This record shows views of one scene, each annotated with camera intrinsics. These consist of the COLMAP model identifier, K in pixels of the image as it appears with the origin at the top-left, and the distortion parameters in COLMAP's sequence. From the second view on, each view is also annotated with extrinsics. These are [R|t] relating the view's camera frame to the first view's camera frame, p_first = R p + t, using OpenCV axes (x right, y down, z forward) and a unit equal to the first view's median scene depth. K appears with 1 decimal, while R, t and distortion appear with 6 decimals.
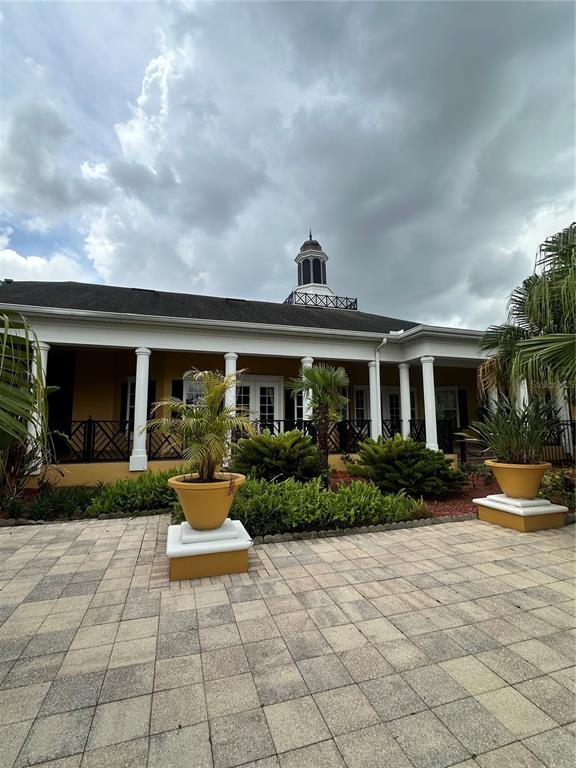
lens RADIAL K [[347.8, 0, 286.9], [0, 347.8, 384.3], [0, 0, 1]] dist [-0.002581, -0.000032]
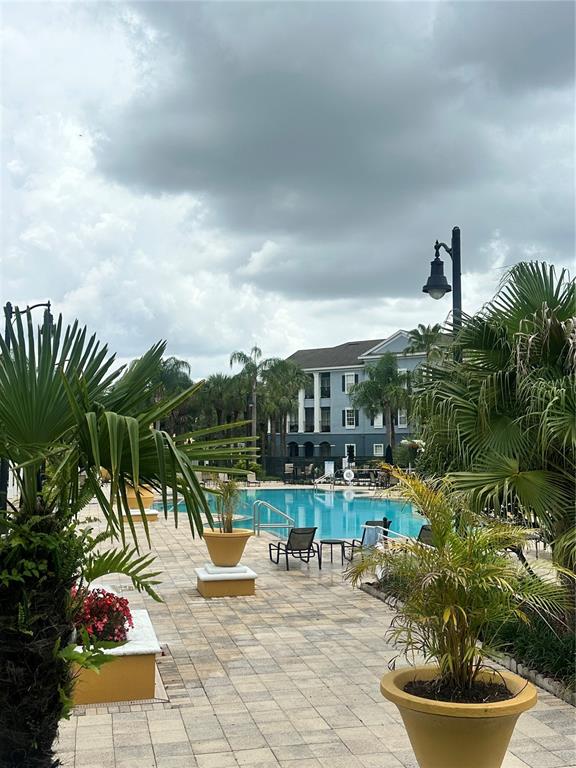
lens RADIAL K [[844.9, 0, 286.2], [0, 844.9, 383.8], [0, 0, 1]] dist [0.016661, 0.000000]
pose [[-0.996919, 0.011492, 0.077586, -0.147392], [-0.003059, 0.982756, -0.184882, 0.127379], [-0.078373, -0.184550, -0.979693, 4.065374]]
